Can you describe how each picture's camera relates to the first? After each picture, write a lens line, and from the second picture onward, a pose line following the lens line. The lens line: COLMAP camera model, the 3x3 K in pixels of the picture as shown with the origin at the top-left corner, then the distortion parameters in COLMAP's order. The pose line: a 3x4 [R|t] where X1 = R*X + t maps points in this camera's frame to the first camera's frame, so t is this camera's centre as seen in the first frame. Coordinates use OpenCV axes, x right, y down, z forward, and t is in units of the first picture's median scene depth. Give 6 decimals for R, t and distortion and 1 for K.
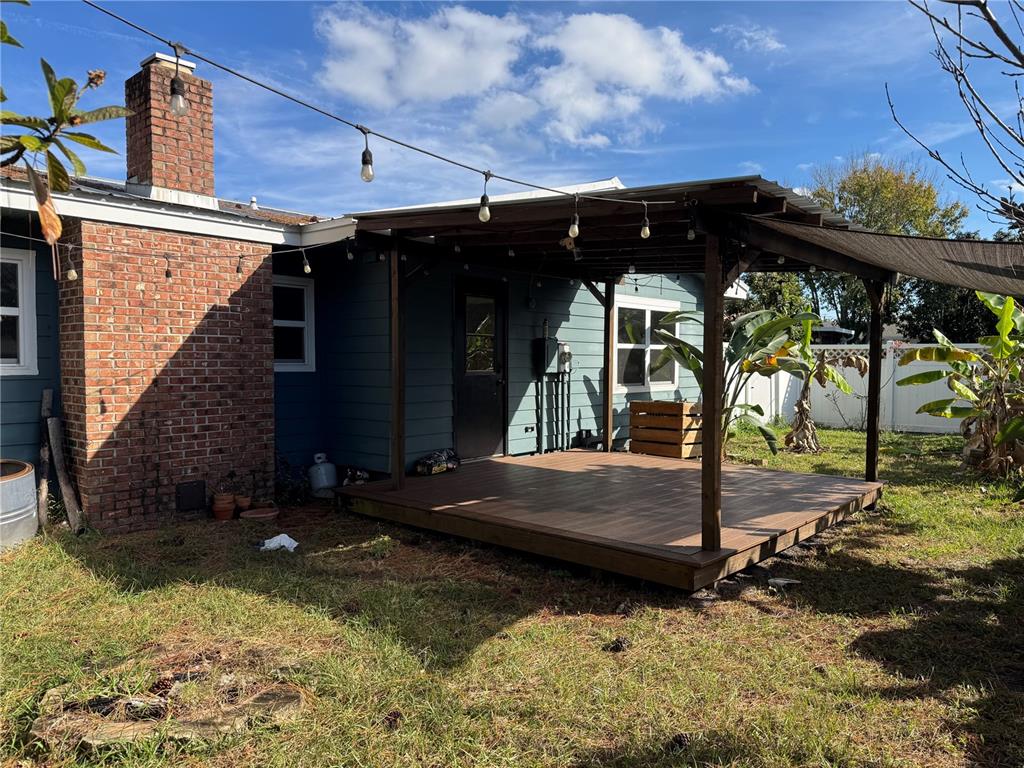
lens RADIAL K [[710.9, 0, 513.7], [0, 710.9, 388.9], [0, 0, 1]] dist [0.075097, -0.089228]
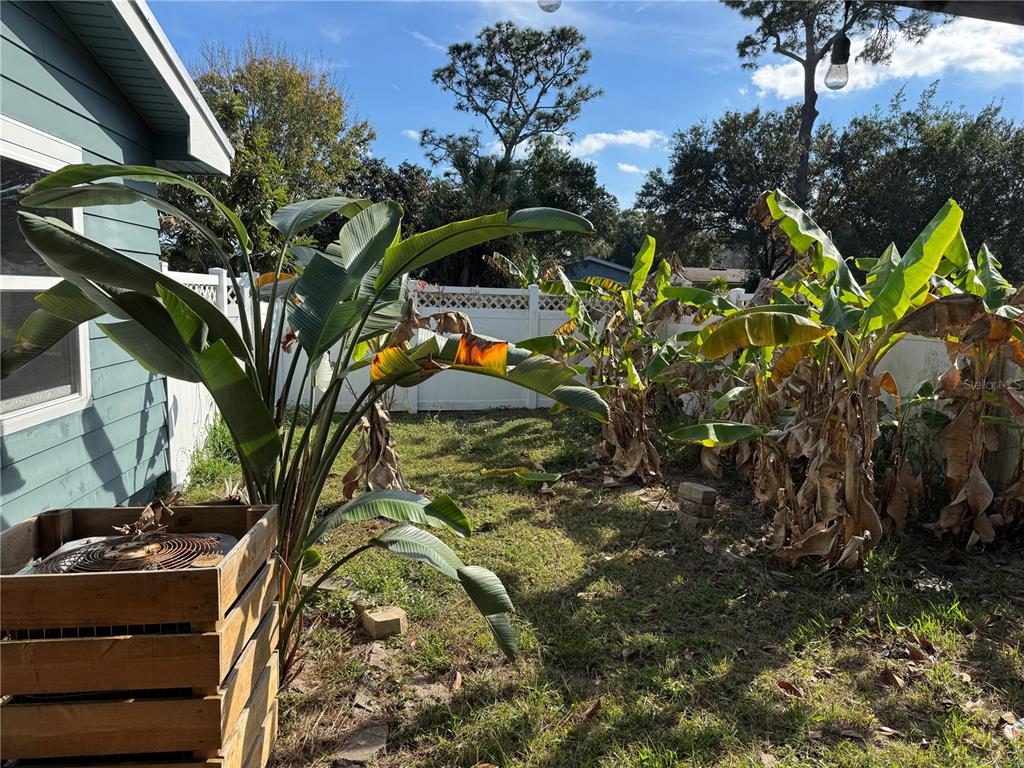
lens RADIAL K [[710.9, 0, 518.0], [0, 710.9, 391.5], [0, 0, 1]] dist [0.075097, -0.089228]
pose [[0.666211, -0.077231, 0.741753, 0.108473], [-0.003304, 0.994308, 0.106494, -0.043126], [-0.745756, -0.073398, 0.662164, 0.609352]]
